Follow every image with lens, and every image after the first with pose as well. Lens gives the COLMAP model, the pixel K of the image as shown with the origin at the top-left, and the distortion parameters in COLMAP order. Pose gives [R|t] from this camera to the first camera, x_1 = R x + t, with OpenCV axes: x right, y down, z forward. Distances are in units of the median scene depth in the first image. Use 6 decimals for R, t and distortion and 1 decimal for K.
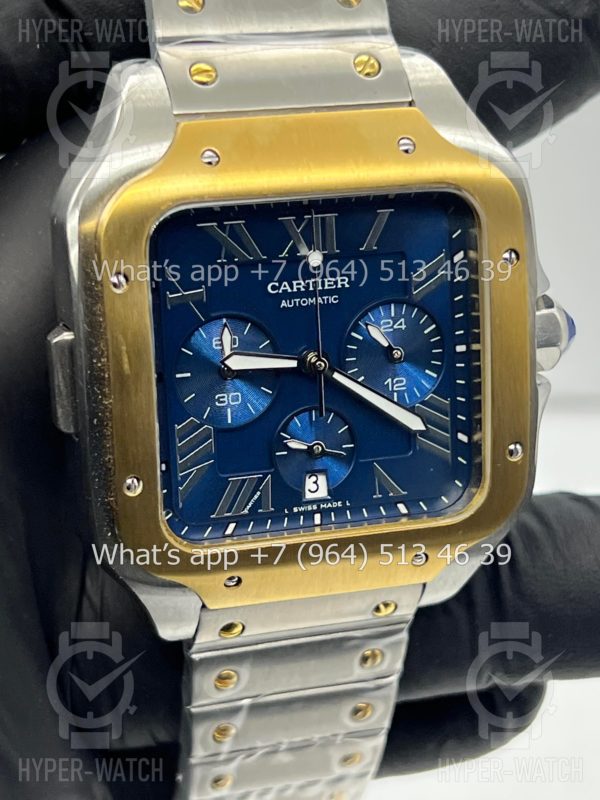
lens RADIAL K [[1909.5, 0, 297.6], [0, 1909.5, 400.8], [0, 0, 1]] dist [0.241081, 0.000000]
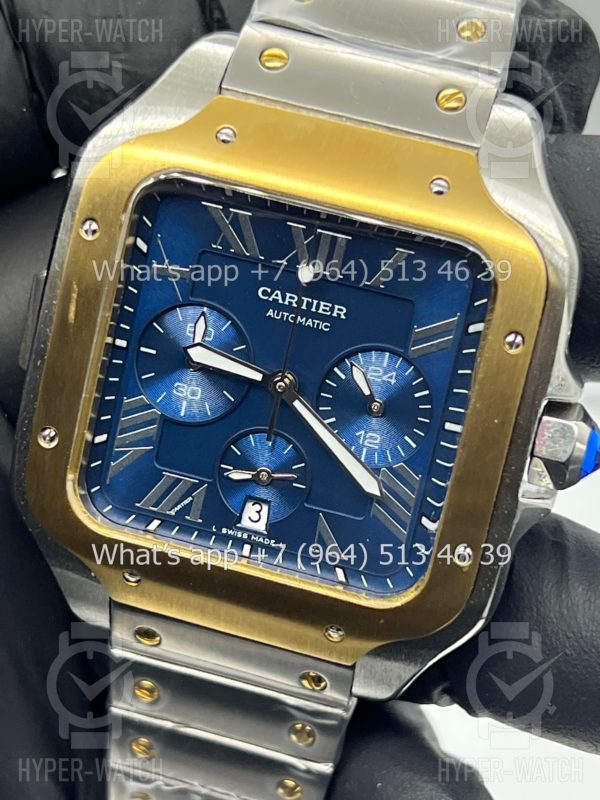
lens RADIAL K [[1909.5, 0, 306.7], [0, 1909.5, 398.6], [0, 0, 1]] dist [0.241081, 0.000000]
pose [[0.861592, 0.309879, -0.402038, 0.390631], [-0.338307, 0.941036, 0.000309, -0.017539], [0.378428, 0.135746, 0.915623, 0.156533]]
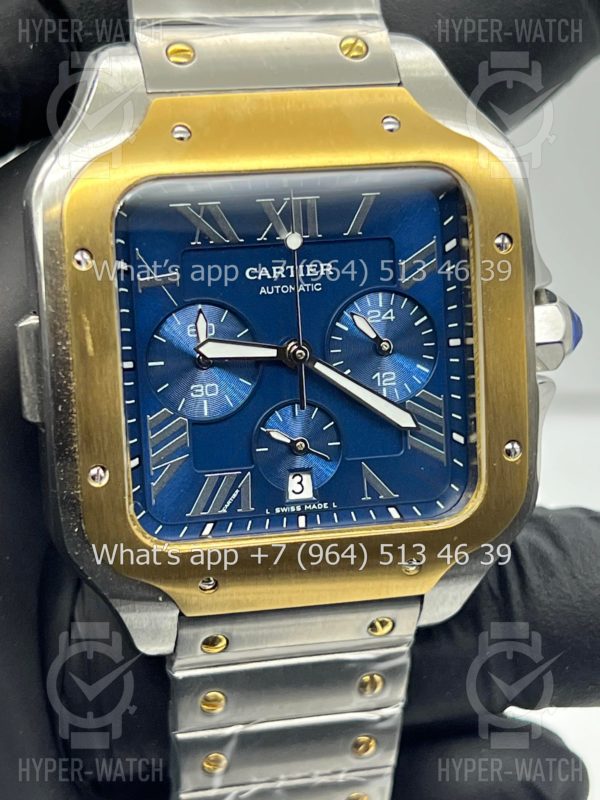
lens RADIAL K [[1909.5, 0, 287.7], [0, 1909.5, 392.9], [0, 0, 1]] dist [0.241081, 0.000000]
pose [[0.996627, -0.001614, -0.082052, 0.082182], [-0.005899, 0.995811, -0.091240, 0.085924], [0.081855, 0.091416, 0.992443, 0.058404]]
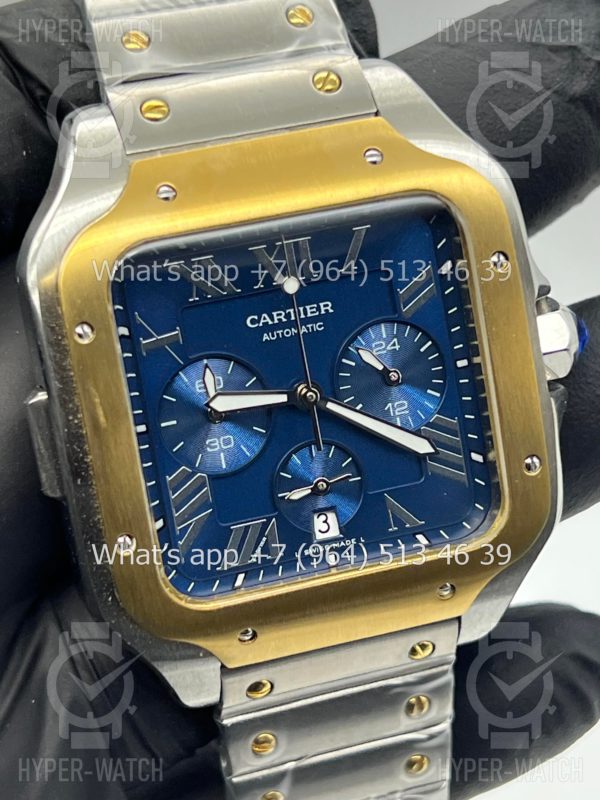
lens RADIAL K [[1909.5, 0, 295.2], [0, 1909.5, 394.6], [0, 0, 1]] dist [0.241081, 0.000000]
pose [[0.990026, -0.118719, -0.075862, 0.074984], [0.114411, 0.991691, -0.058821, 0.034790], [0.082215, 0.049555, 0.995382, 0.054922]]
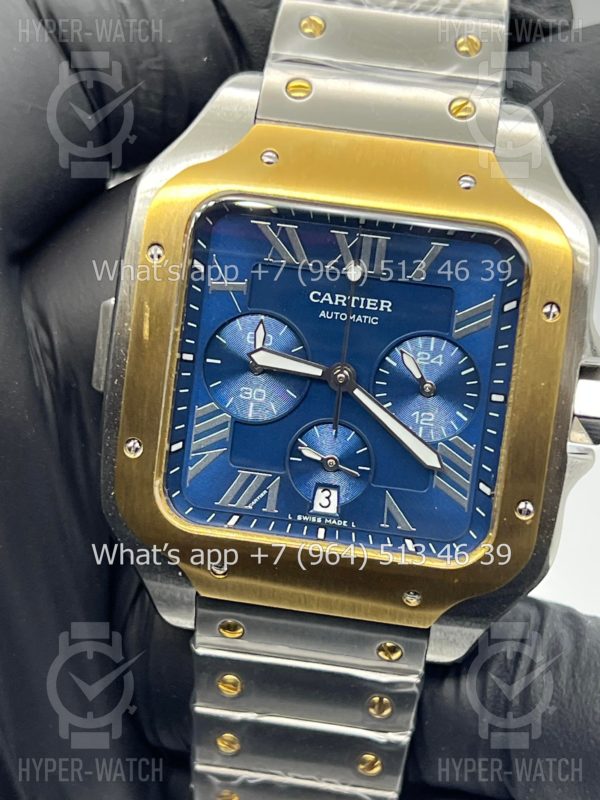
lens RADIAL K [[1909.5, 0, 294.4], [0, 1909.5, 397.4], [0, 0, 1]] dist [0.241081, 0.000000]
pose [[0.919136, 0.186634, -0.346925, 0.339611], [-0.231686, 0.968346, -0.092885, 0.090629], [0.318608, 0.165751, 0.933282, 0.041462]]
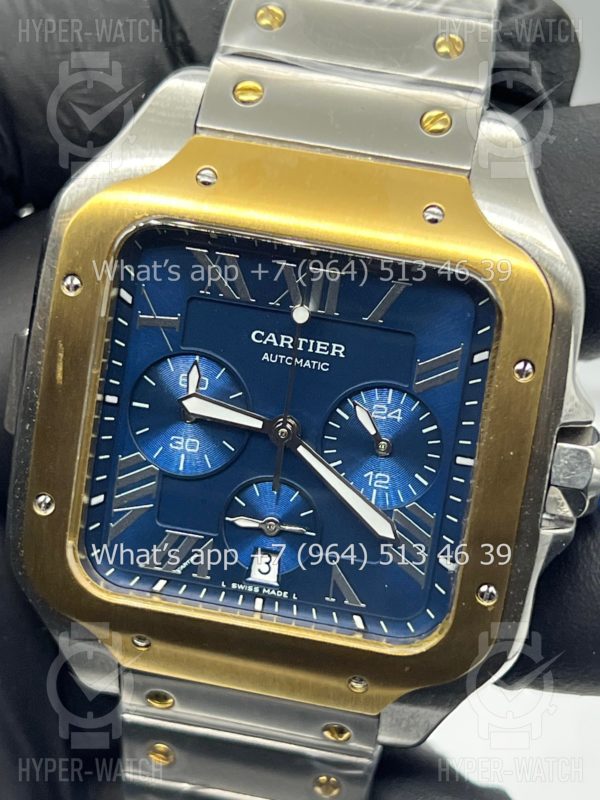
lens RADIAL K [[1909.5, 0, 302.9], [0, 1909.5, 396.2], [0, 0, 1]] dist [0.241081, 0.000000]
pose [[0.894470, 0.245160, -0.373925, 0.342601], [-0.264942, 0.964263, -0.001563, -0.035763], [0.360179, 0.100467, 0.927458, 0.176451]]
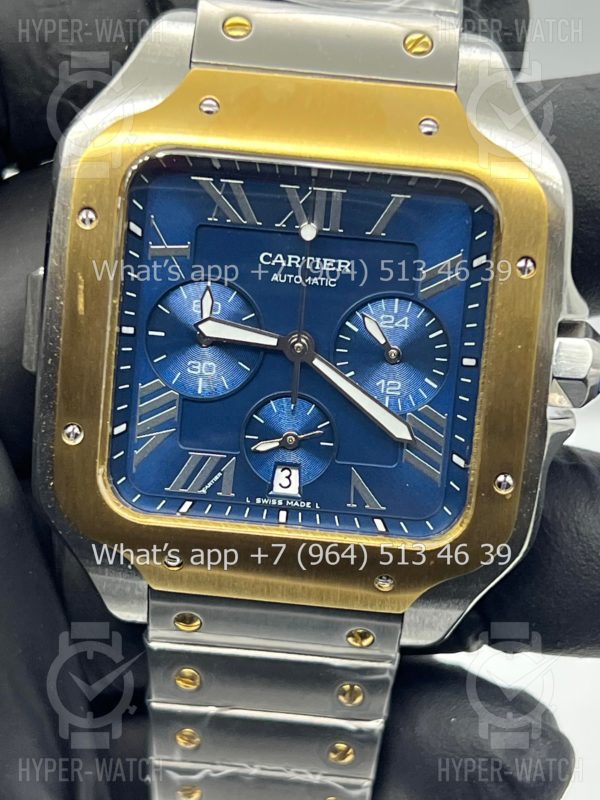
lens RADIAL K [[1909.5, 0, 302.6], [0, 1909.5, 400.4], [0, 0, 1]] dist [0.241081, 0.000000]
pose [[0.941231, 0.164888, -0.294783, 0.287542], [-0.188098, 0.980773, -0.051992, 0.053743], [0.280542, 0.104385, 0.954149, 0.115273]]
